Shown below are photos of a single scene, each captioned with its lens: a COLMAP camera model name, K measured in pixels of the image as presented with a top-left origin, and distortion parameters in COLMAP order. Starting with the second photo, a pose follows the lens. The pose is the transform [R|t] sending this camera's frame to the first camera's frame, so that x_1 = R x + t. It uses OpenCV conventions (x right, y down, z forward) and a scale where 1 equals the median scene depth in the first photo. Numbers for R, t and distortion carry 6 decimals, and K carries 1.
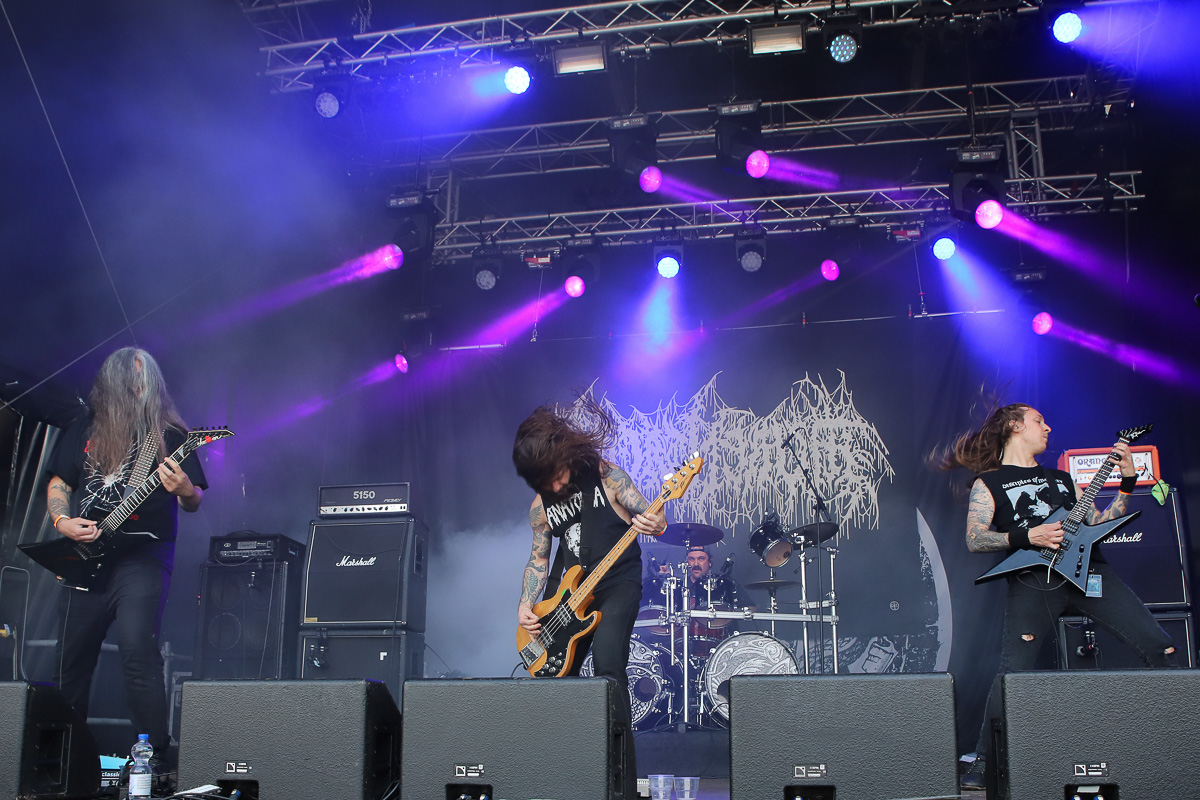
lens RADIAL K [[1101.7, 0, 621.0], [0, 1101.7, 520.7], [0, 0, 1]] dist [-0.124356, 0.017375]
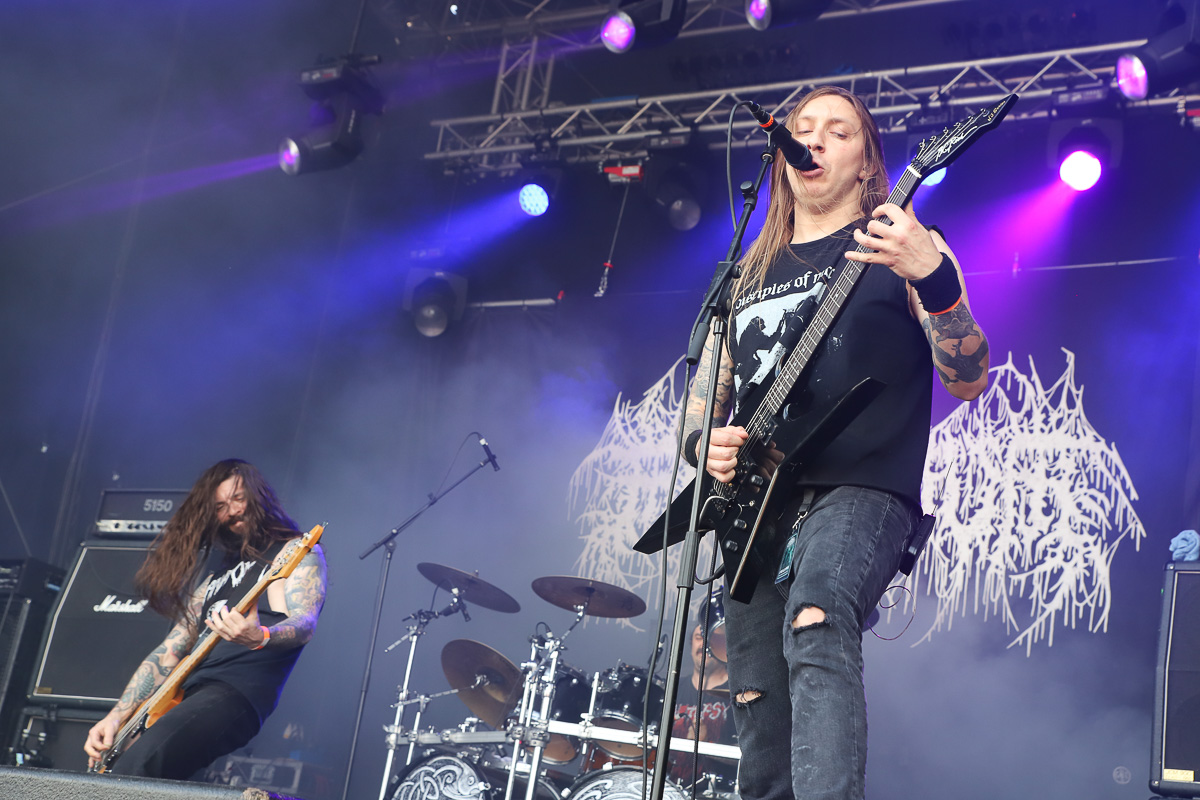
lens RADIAL K [[1770.8, 0, 632.1], [0, 1770.8, 348.7], [0, 0, 1]] dist [0.050137, 0.000000]
pose [[0.950121, 0.025770, -0.310814, 0.278209], [-0.072216, 0.987675, -0.138865, 0.008387], [0.303404, 0.154385, 0.940272, 0.048769]]
